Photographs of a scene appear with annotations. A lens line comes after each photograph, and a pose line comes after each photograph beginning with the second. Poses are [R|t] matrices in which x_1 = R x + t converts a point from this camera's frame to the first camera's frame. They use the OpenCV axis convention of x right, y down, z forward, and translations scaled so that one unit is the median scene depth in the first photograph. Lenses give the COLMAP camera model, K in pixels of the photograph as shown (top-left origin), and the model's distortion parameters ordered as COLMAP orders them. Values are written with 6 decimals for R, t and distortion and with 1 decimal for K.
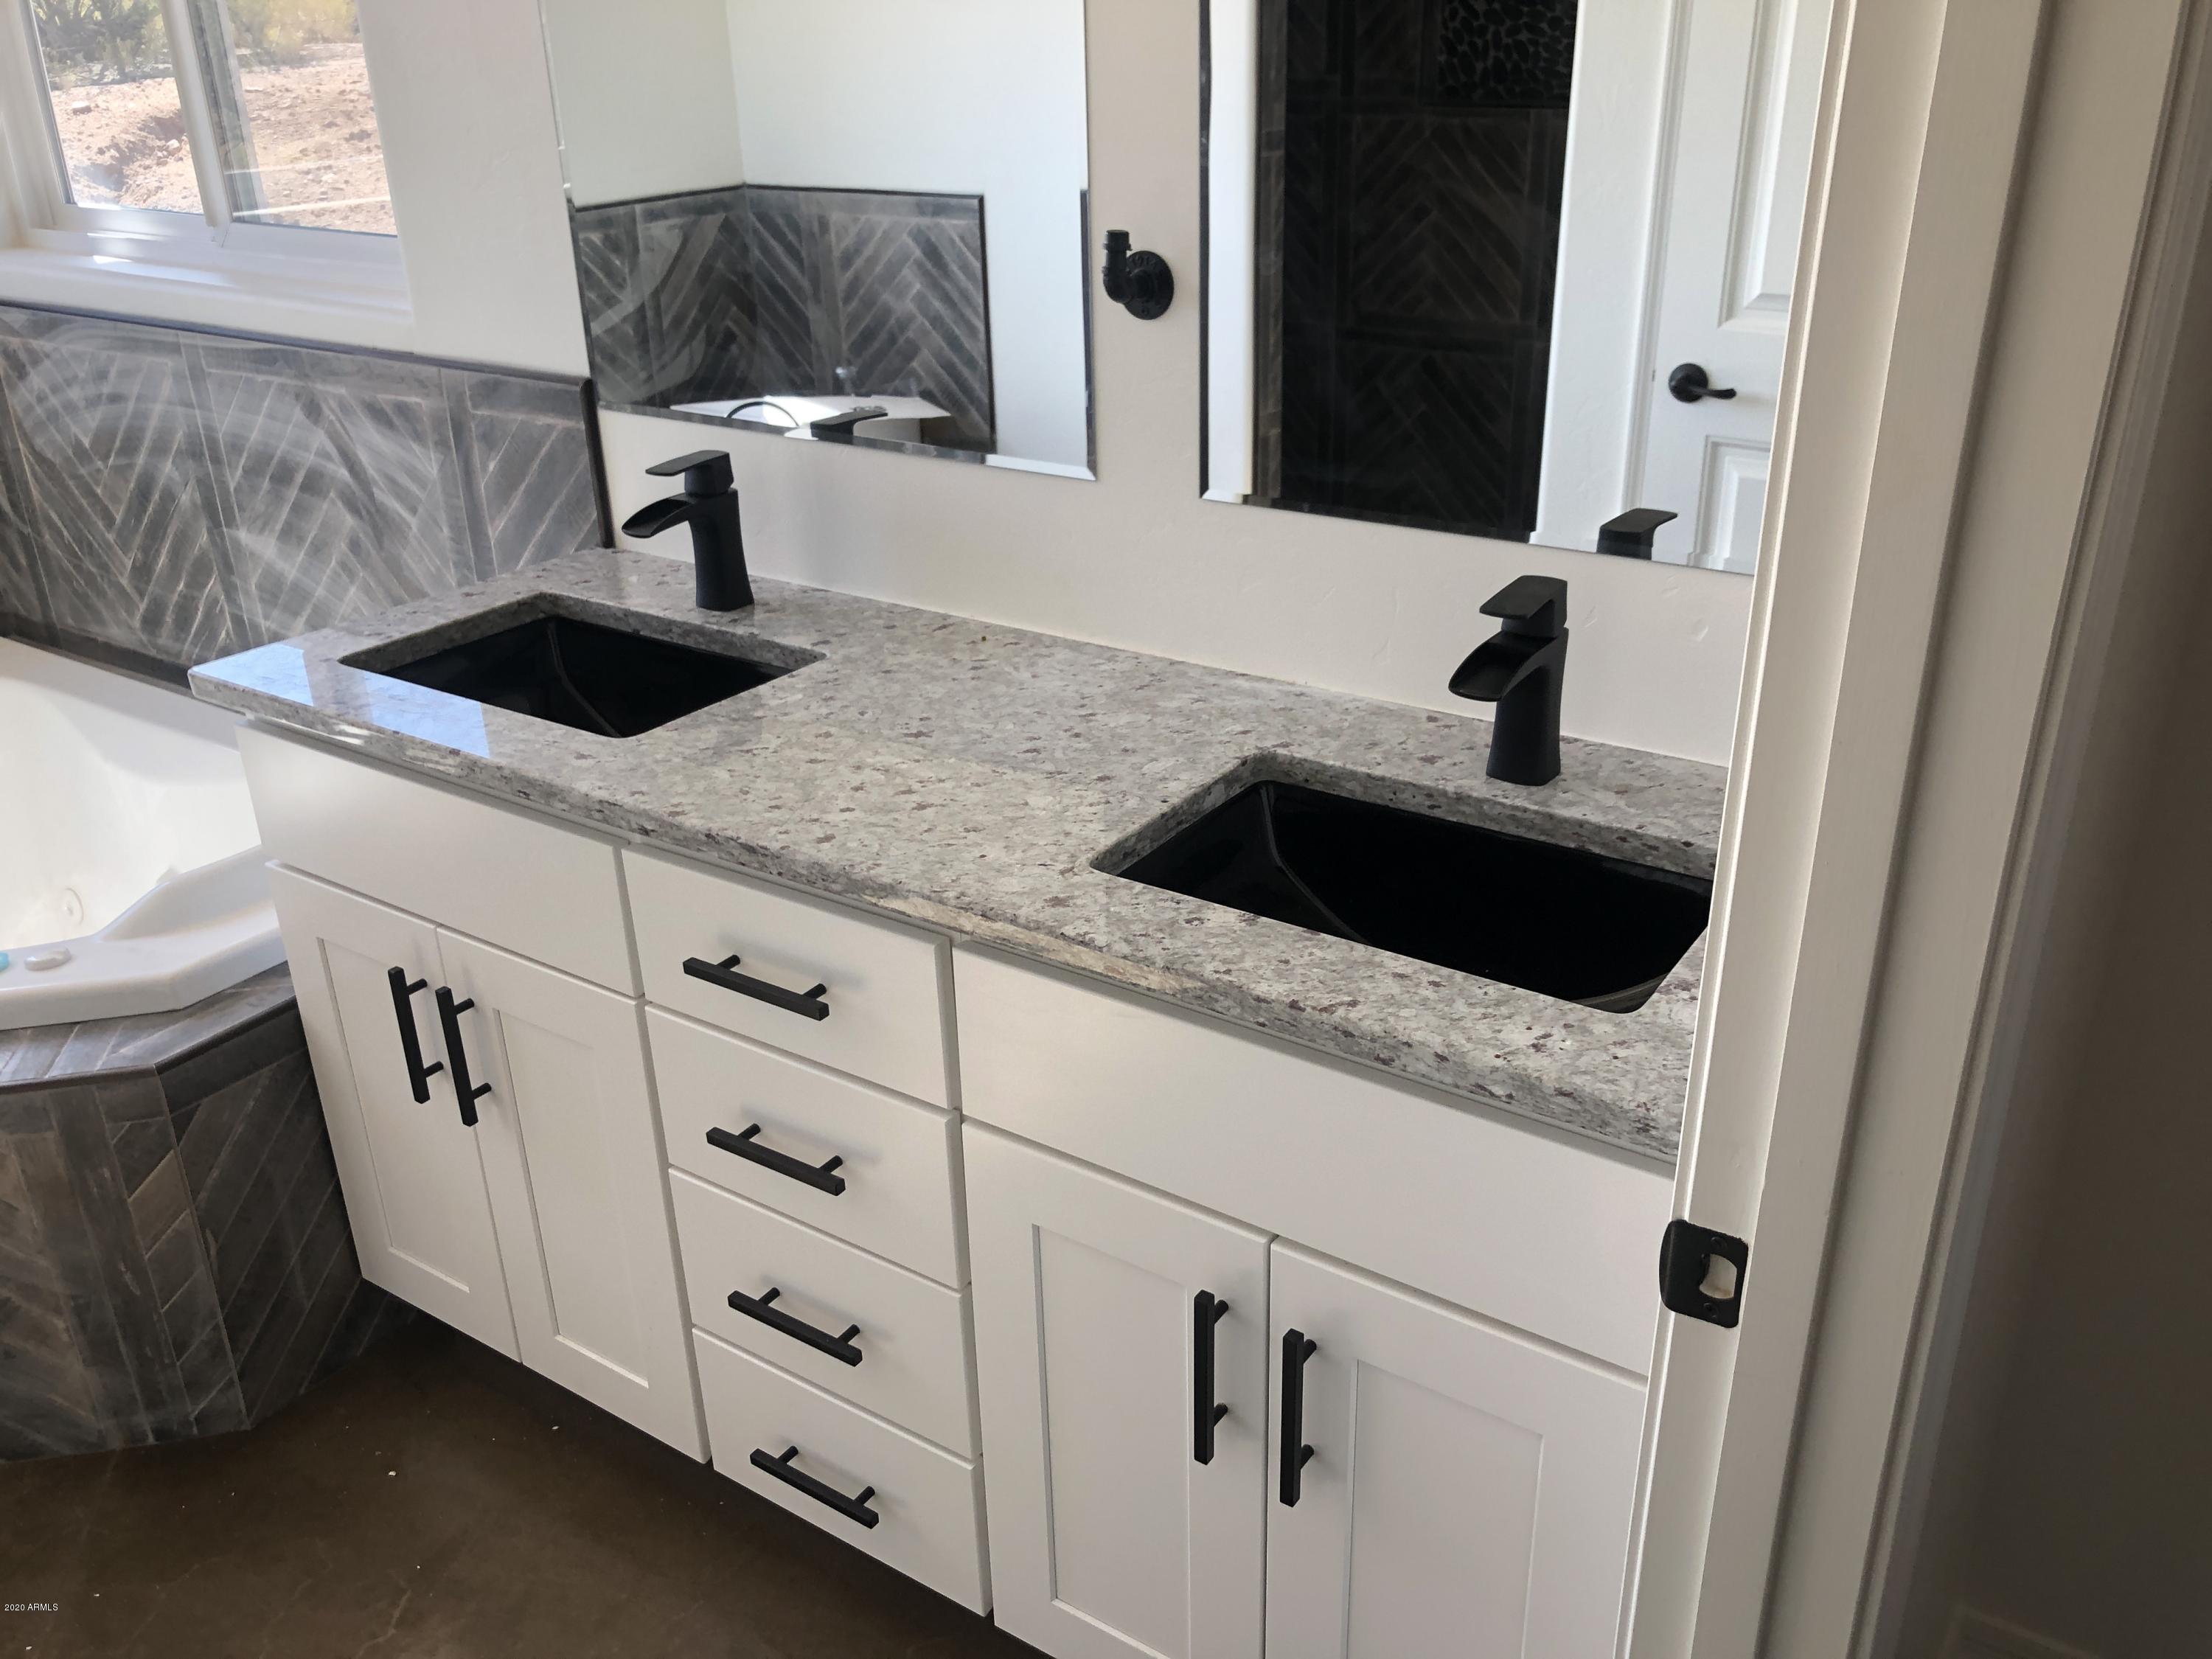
lens RADIAL K [[1782.5, 0, 1105.2], [0, 1782.5, 809.8], [0, 0, 1]] dist [0.002834, -0.009722]
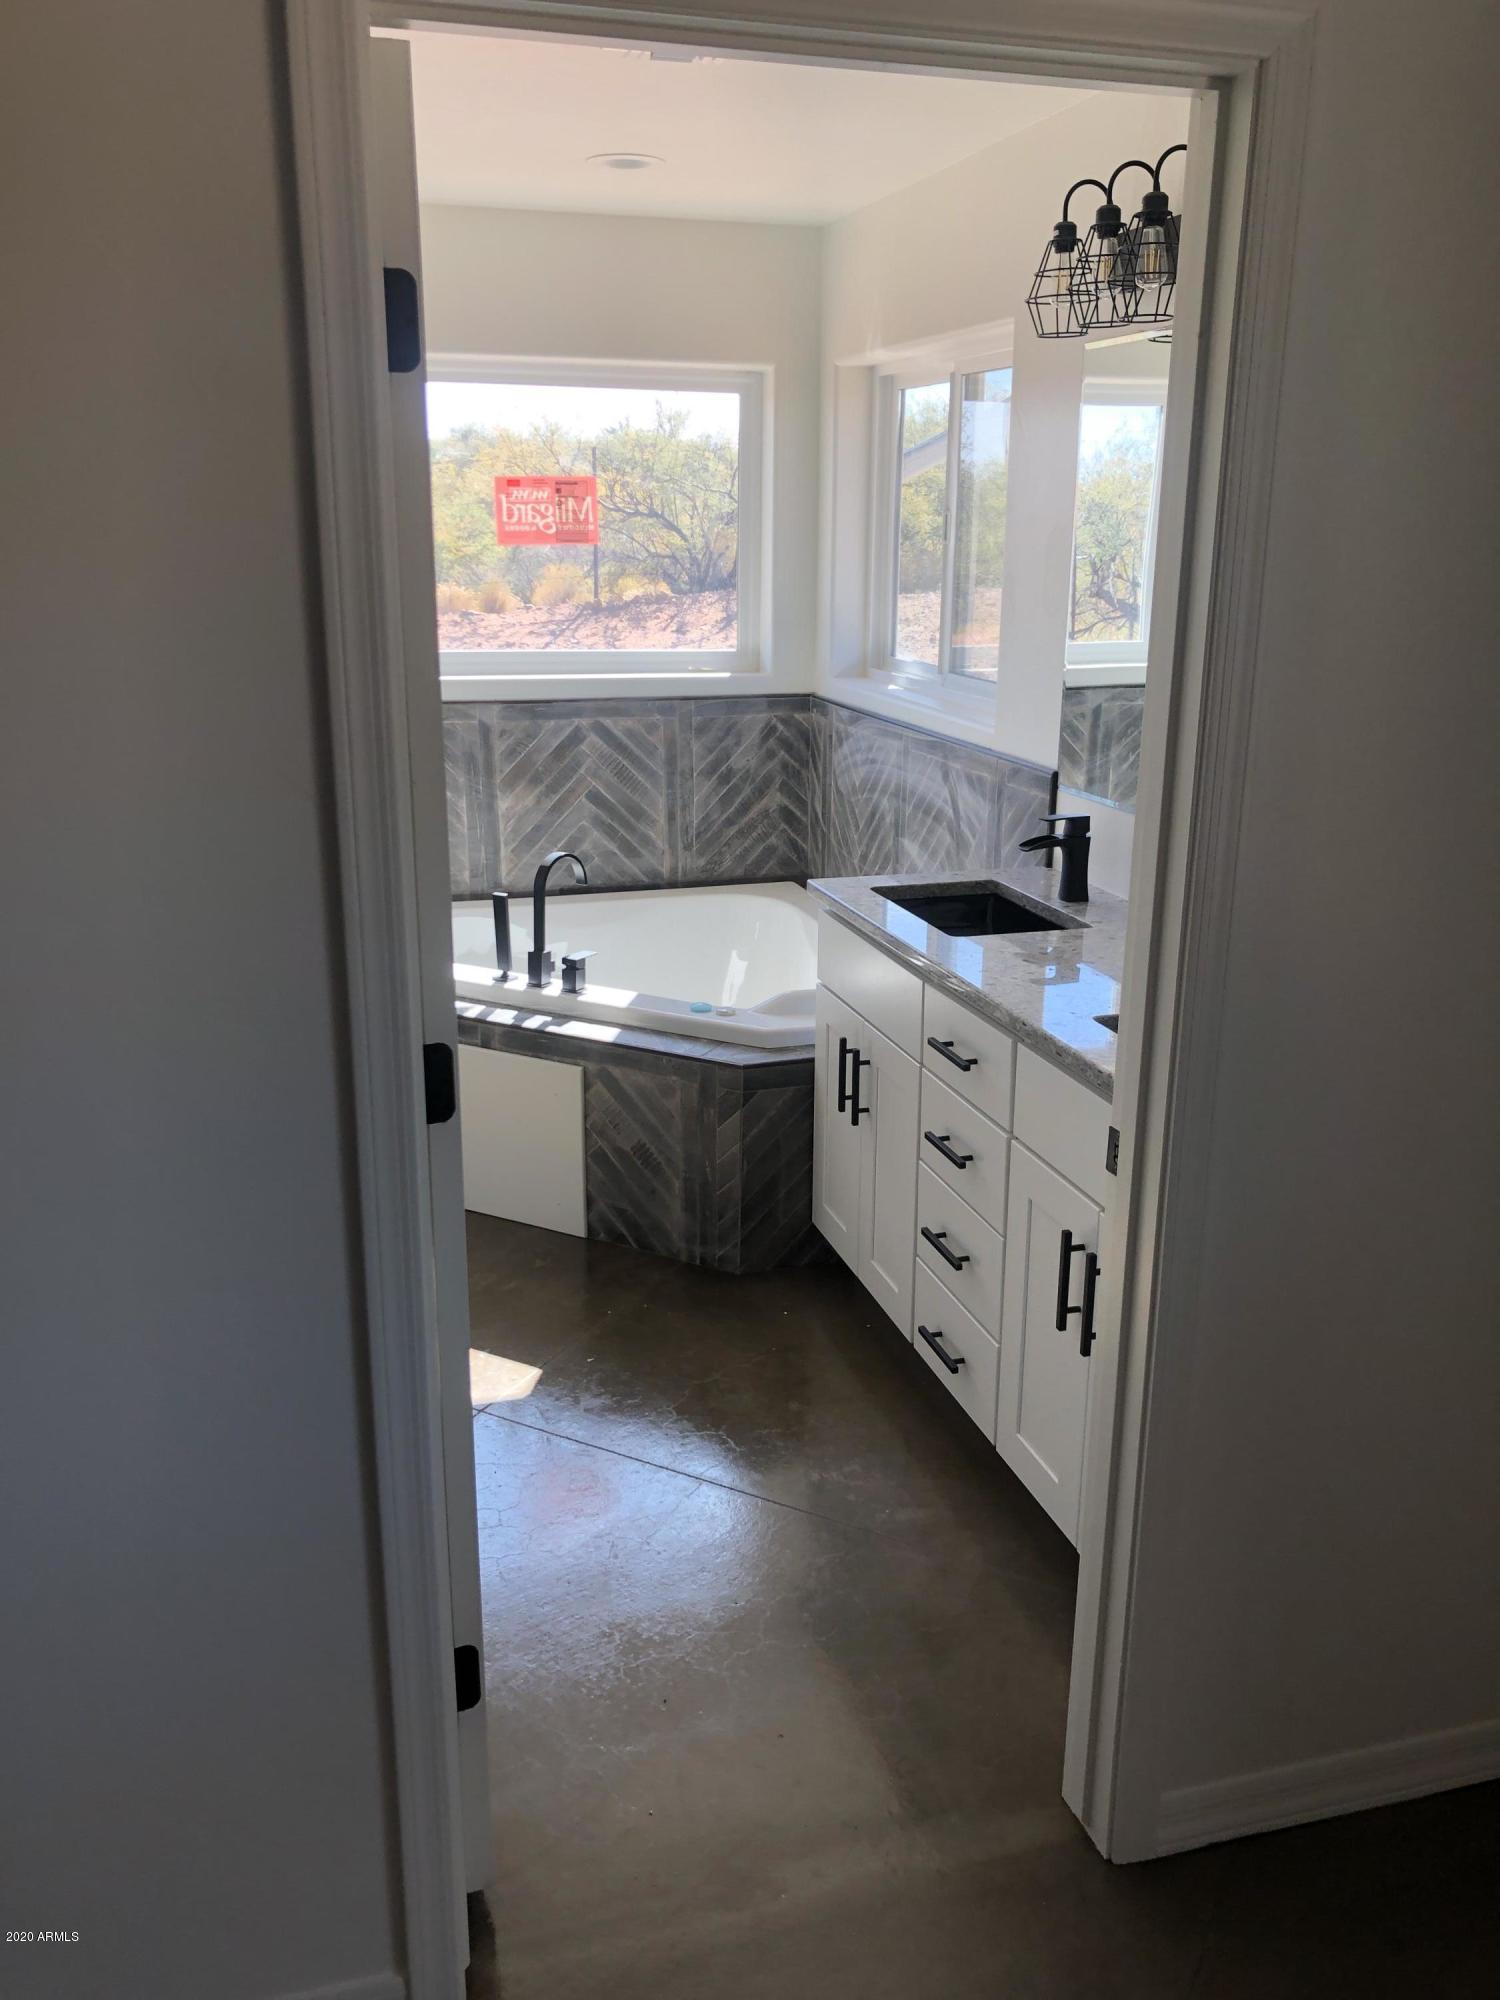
lens RADIAL K [[1611.7, 0, 714.5], [0, 1611.7, 997.1], [0, 0, 1]] dist [0.002834, -0.009722]
pose [[0.751179, 0.200972, -0.628761, 0.512832], [-0.280313, 0.959494, -0.028203, 0.114654], [0.597624, 0.197436, 0.777087, -0.406862]]
